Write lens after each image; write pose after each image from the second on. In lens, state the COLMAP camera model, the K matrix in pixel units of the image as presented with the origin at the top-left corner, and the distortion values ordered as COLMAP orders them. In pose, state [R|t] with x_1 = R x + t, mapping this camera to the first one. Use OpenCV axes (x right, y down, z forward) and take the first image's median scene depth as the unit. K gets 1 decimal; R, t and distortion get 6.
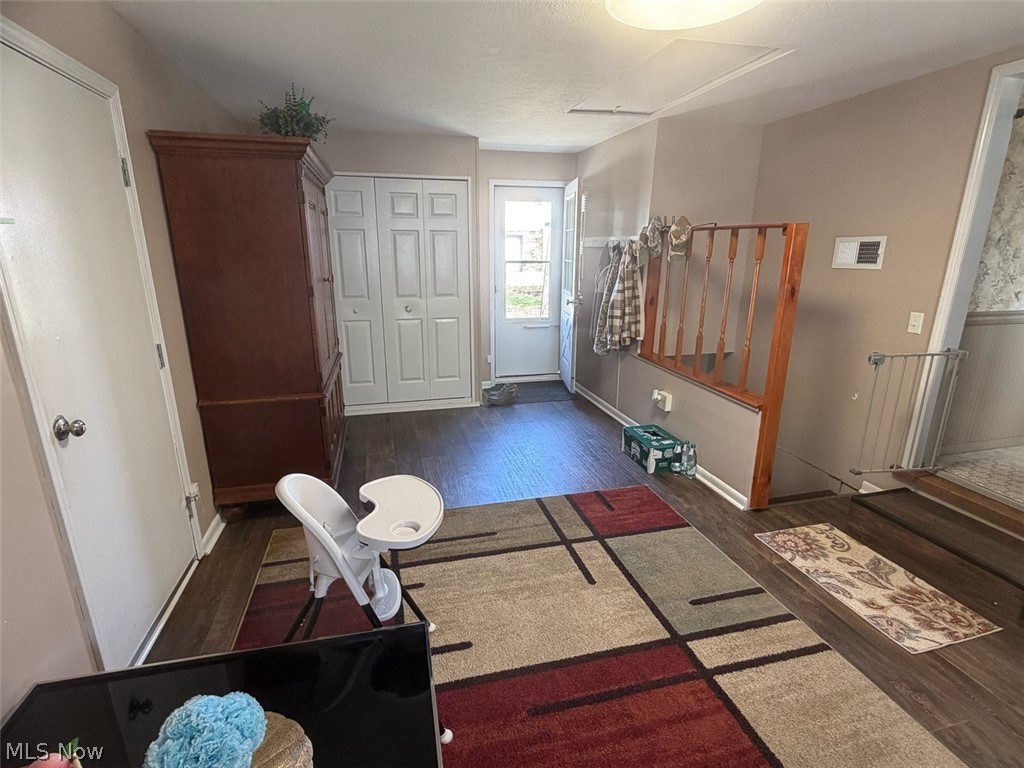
lens RADIAL K [[508.5, 0, 508.3], [0, 508.5, 383.4], [0, 0, 1]] dist [0.000217, 0.000642]
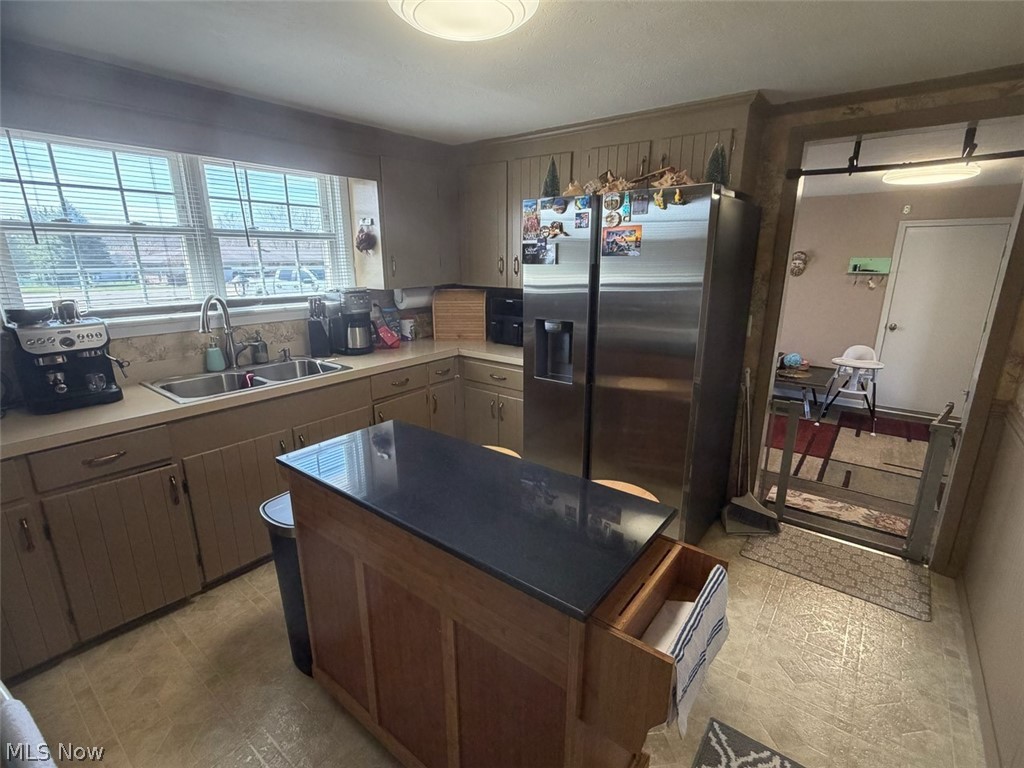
lens RADIAL K [[479.7, 0, 513.7], [0, 479.7, 383.8], [0, 0, 1]] dist [-0.001767, -0.000703]
pose [[-0.789208, 0.160111, -0.592887, 2.198568], [-0.162386, 0.876649, 0.452899, -0.433616], [0.592267, 0.453709, -0.665859, 1.207030]]
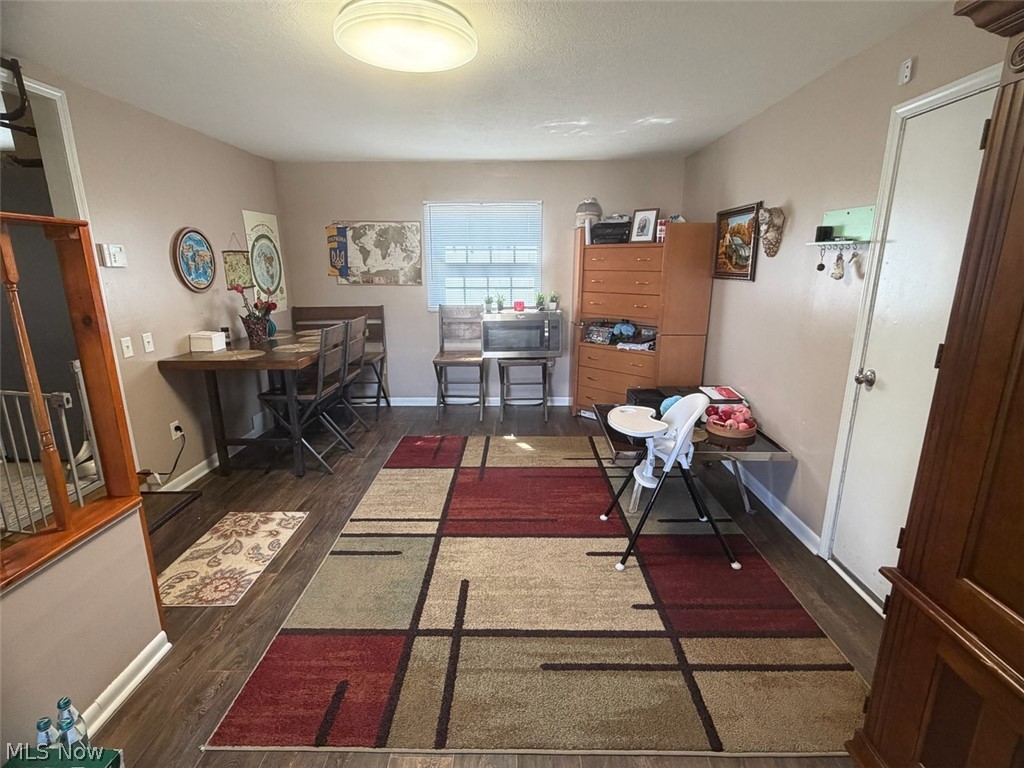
lens RADIAL K [[508.5, 0, 511.3], [0, 508.5, 387.7], [0, 0, 1]] dist [0.000217, 0.000642]
pose [[-0.966278, -0.060787, 0.250225, -0.155028], [0.069890, 0.873349, 0.482055, -0.432166], [-0.247836, 0.483287, -0.839649, 1.621376]]
